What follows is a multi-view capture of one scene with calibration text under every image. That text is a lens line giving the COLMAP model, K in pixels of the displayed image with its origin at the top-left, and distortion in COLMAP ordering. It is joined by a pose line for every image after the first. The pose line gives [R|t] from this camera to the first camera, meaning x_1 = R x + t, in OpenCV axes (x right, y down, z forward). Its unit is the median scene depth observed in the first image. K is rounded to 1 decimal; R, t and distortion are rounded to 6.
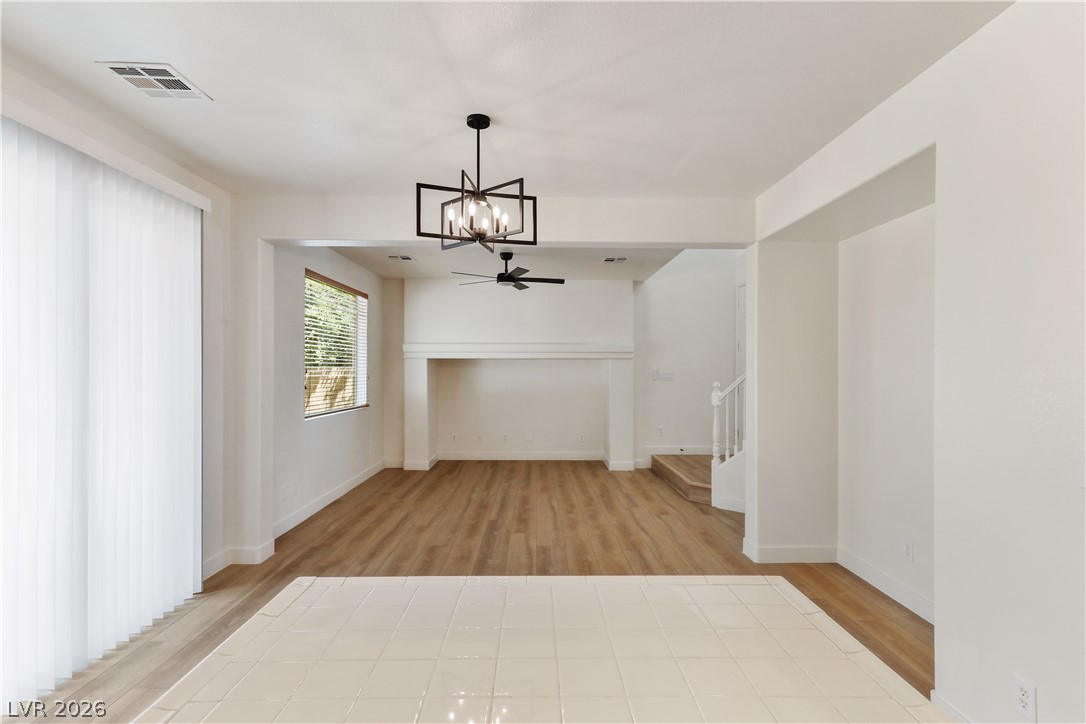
lens RADIAL K [[516.0, 0, 547.4], [0, 516.0, 365.9], [0, 0, 1]] dist [0.011601, 0.005587]
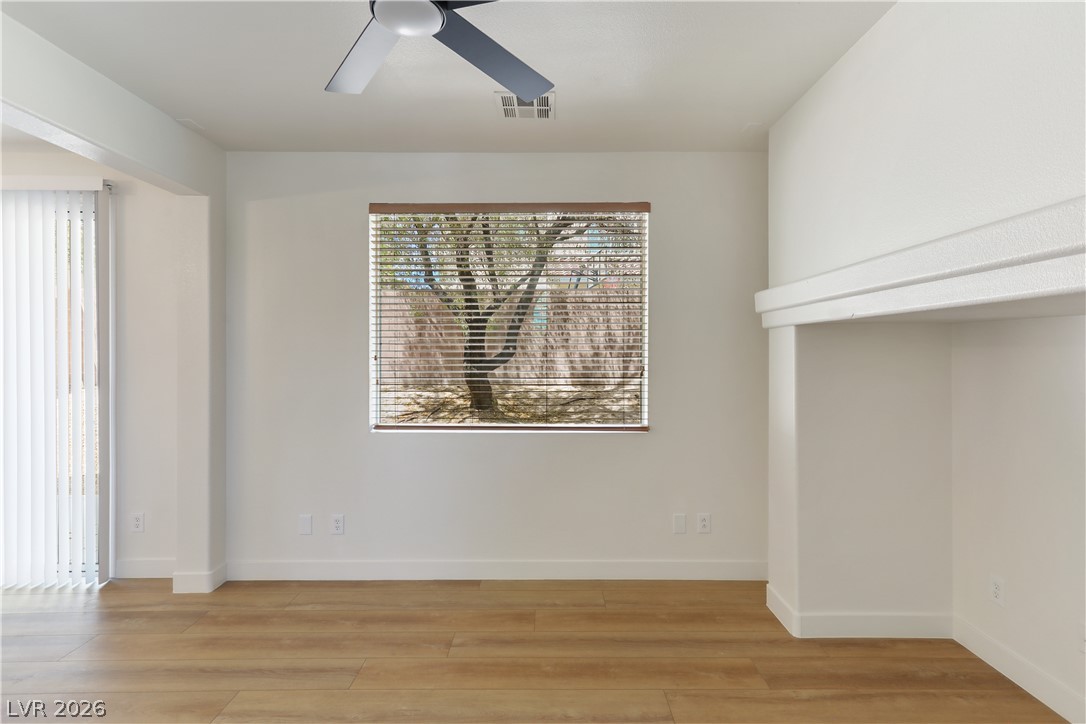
lens RADIAL K [[516.0, 0, 566.9], [0, 516.0, 356.5], [0, 0, 1]] dist [0.011601, 0.005587]
pose [[-0.031172, -0.003110, -0.999509, 0.212462], [0.010833, 0.999935, -0.003449, 0.011708], [0.999455, -0.010935, -0.031136, 1.365106]]
